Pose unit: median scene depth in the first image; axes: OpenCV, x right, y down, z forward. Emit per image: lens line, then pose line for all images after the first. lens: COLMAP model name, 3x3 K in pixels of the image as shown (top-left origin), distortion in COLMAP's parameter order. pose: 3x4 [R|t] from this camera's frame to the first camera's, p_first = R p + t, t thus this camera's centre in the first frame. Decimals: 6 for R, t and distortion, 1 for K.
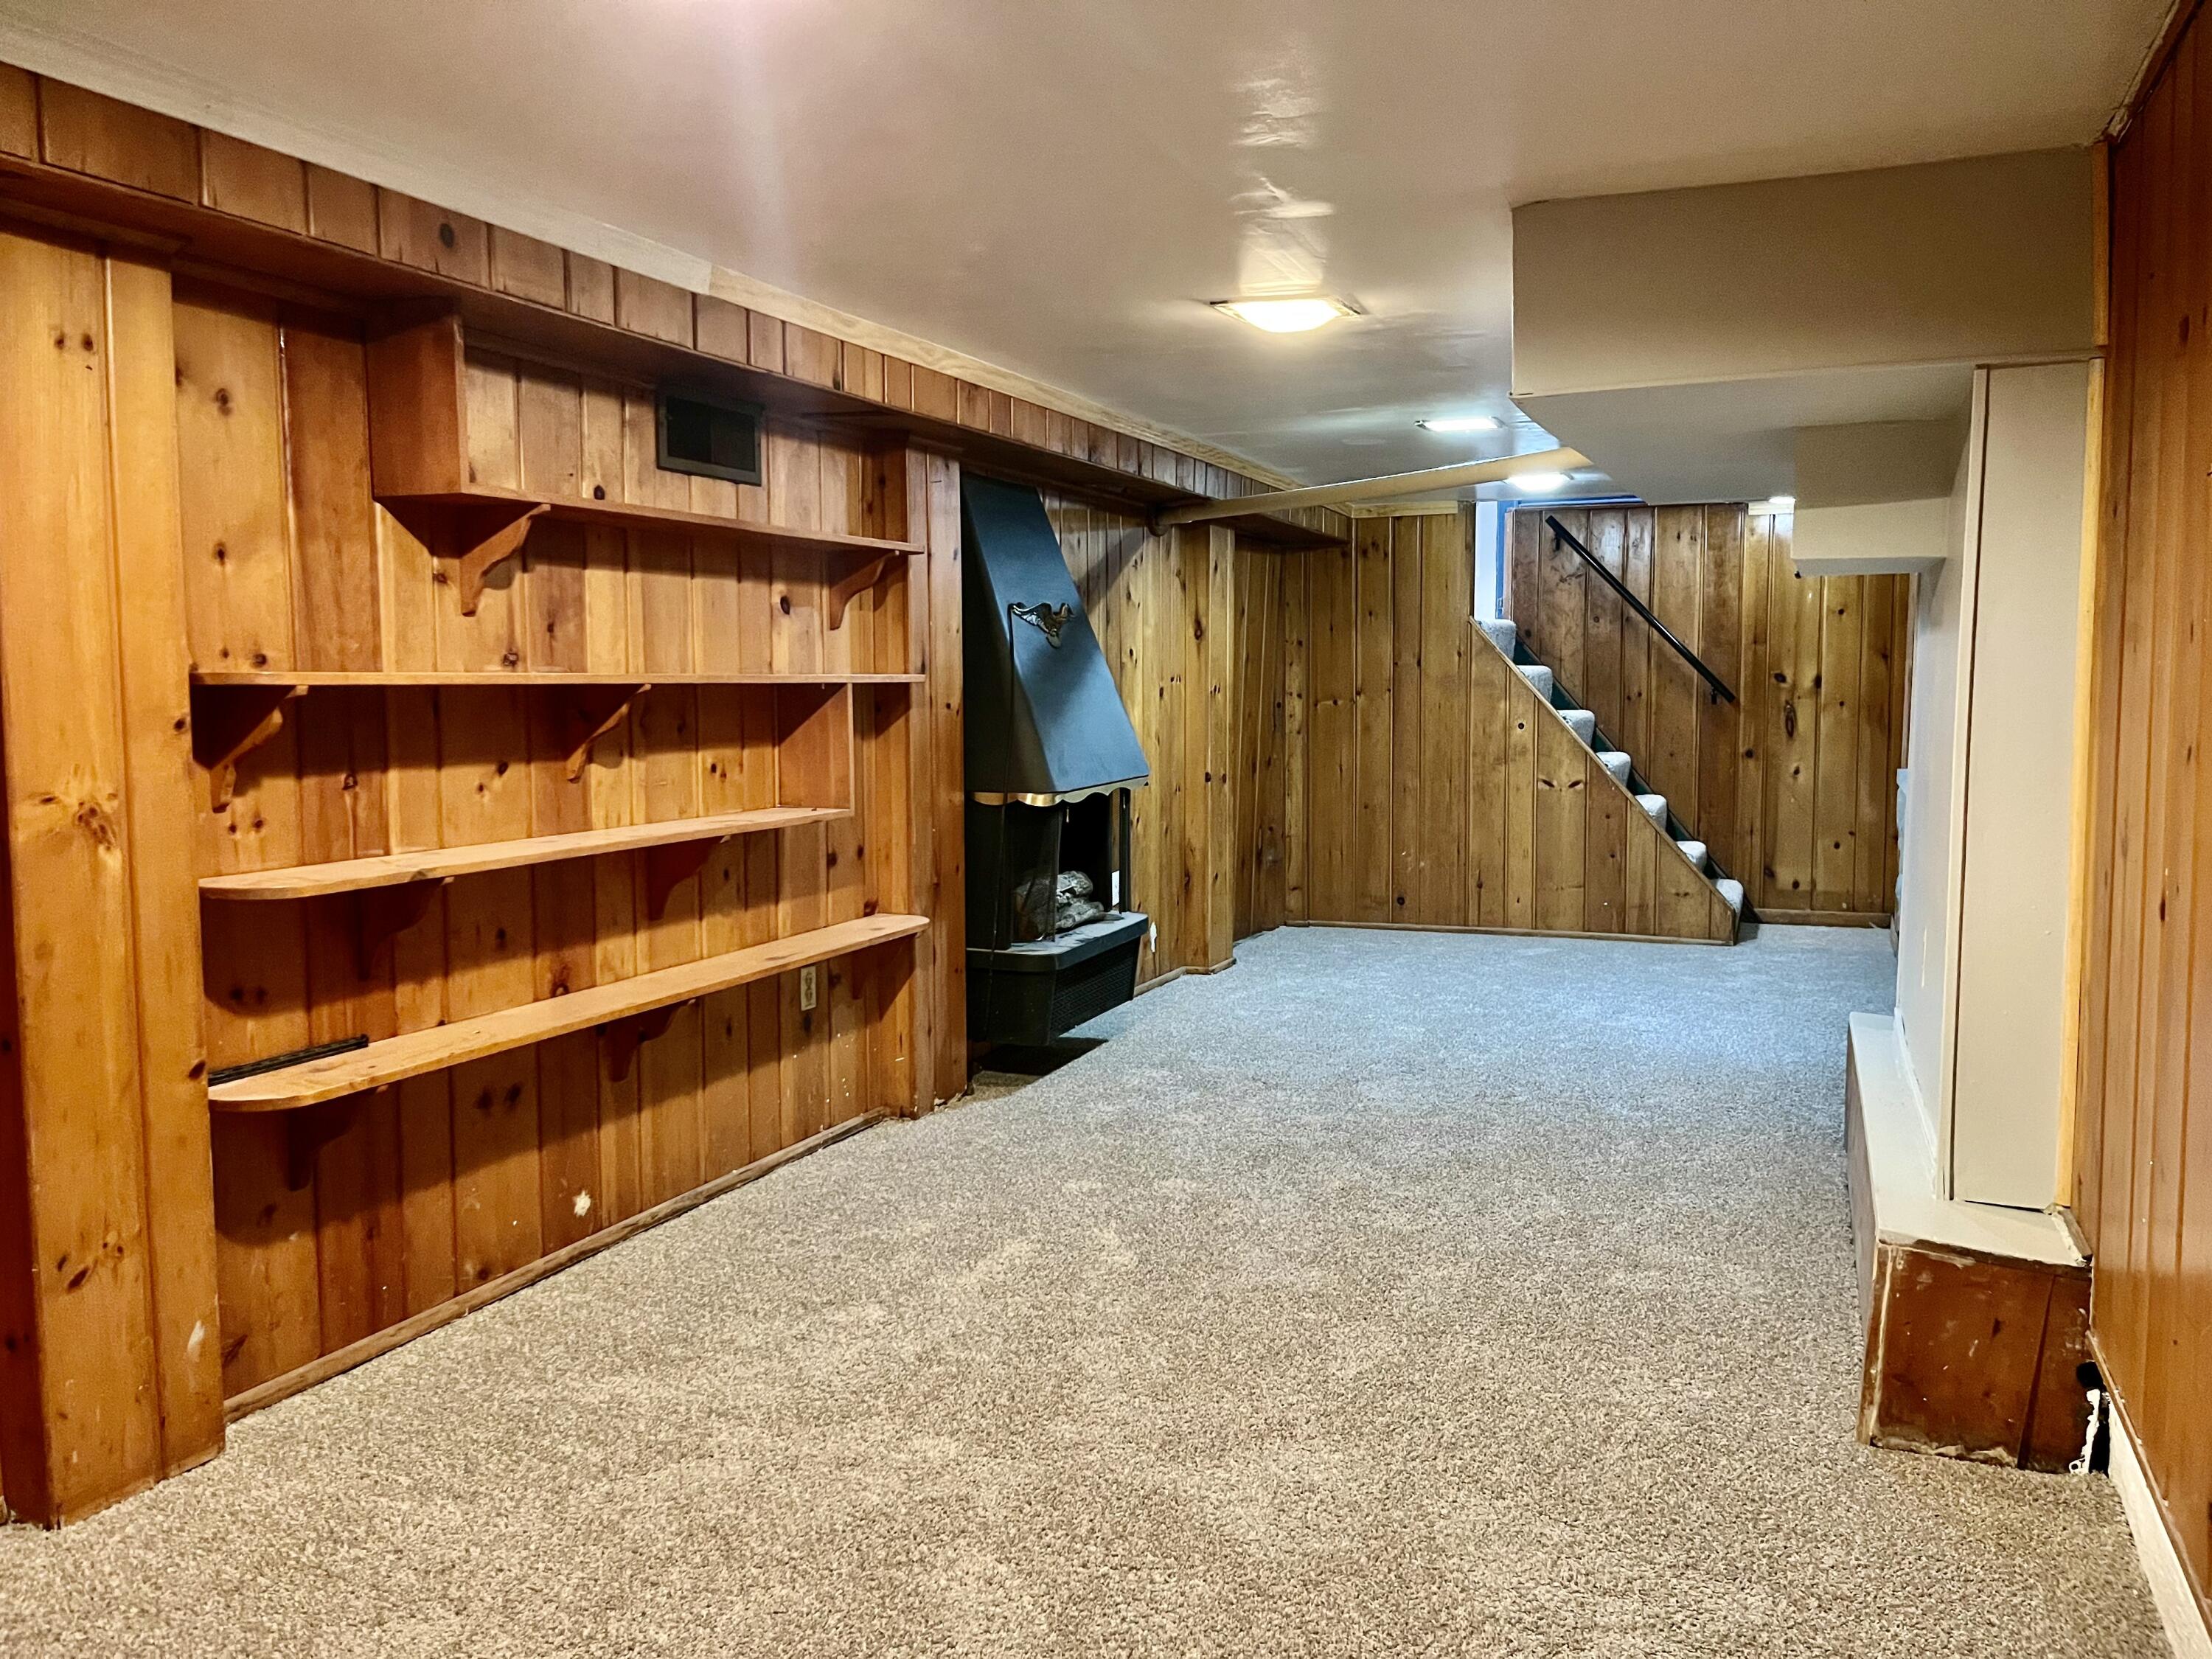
lens RADIAL K [[1686.3, 0, 1106.0], [0, 1686.3, 829.5], [0, 0, 1]] dist [0.054964, -0.070121]
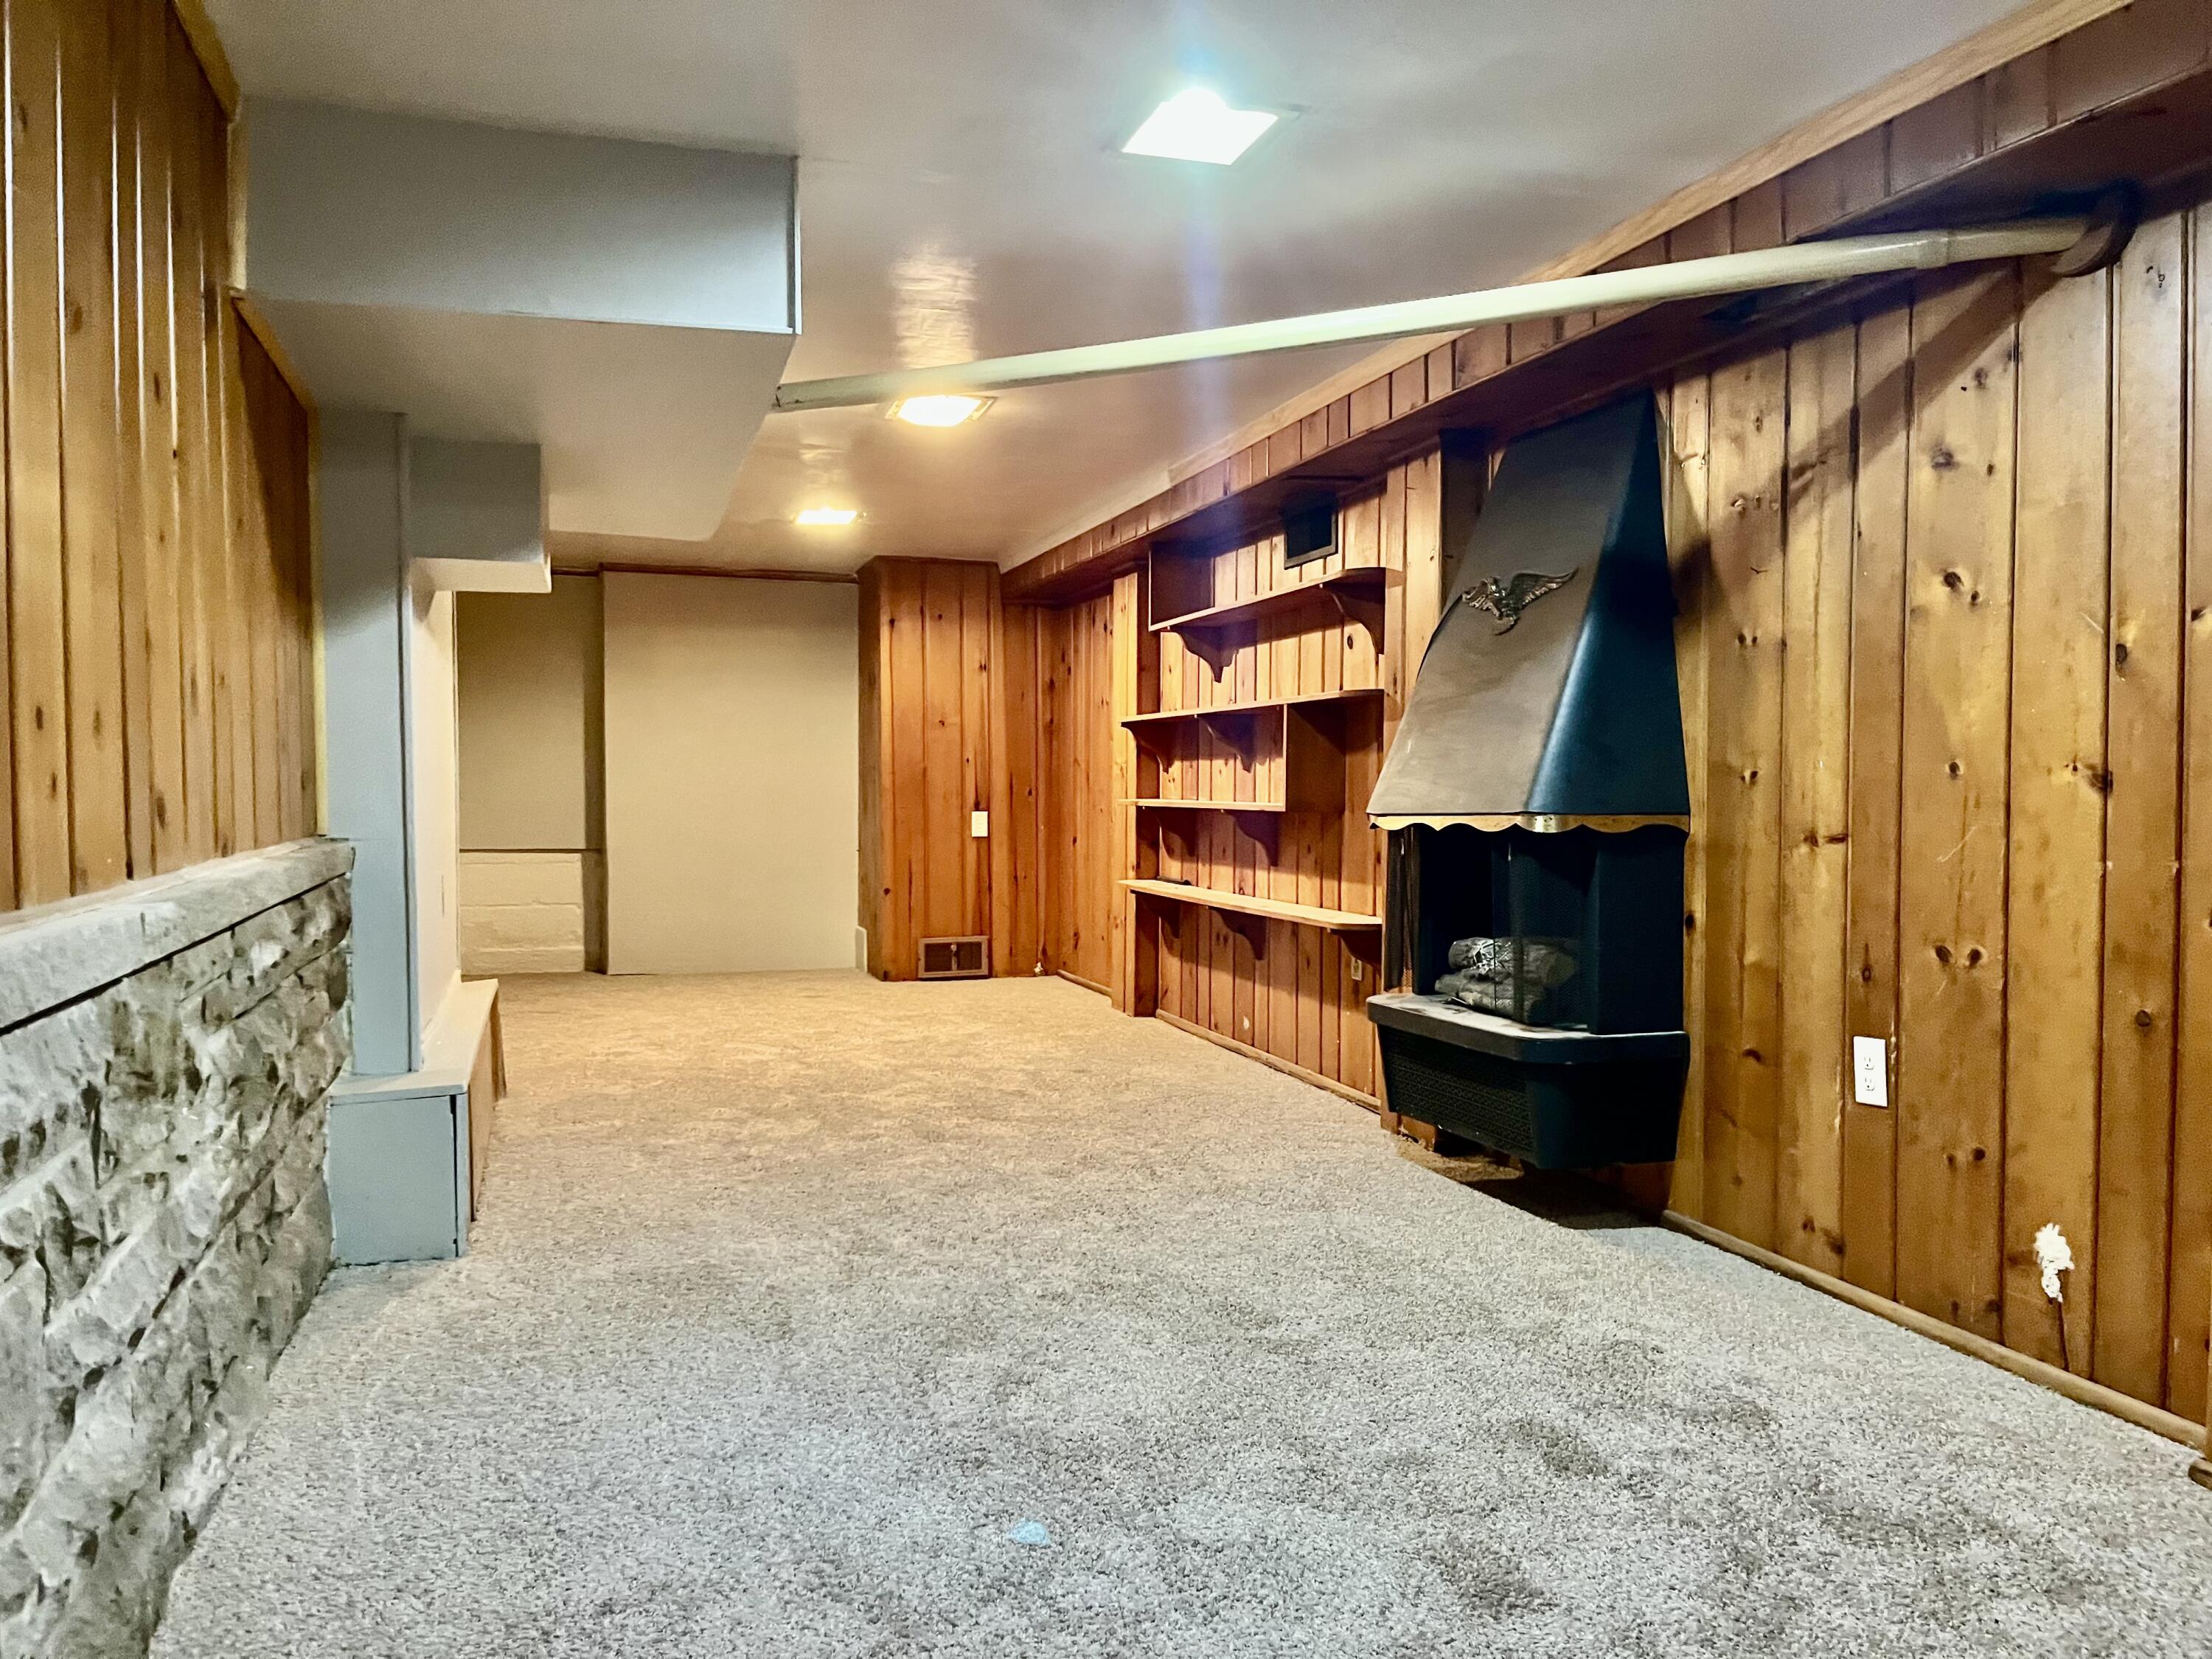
lens RADIAL K [[1686.3, 0, 1106.0], [0, 1686.3, 829.5], [0, 0, 1]] dist [0.054964, -0.070121]
pose [[-0.749491, 0.020859, -0.661685, 0.988390], [-0.048937, 0.995023, 0.086798, -0.117556], [0.660203, 0.097435, -0.744741, 2.338209]]
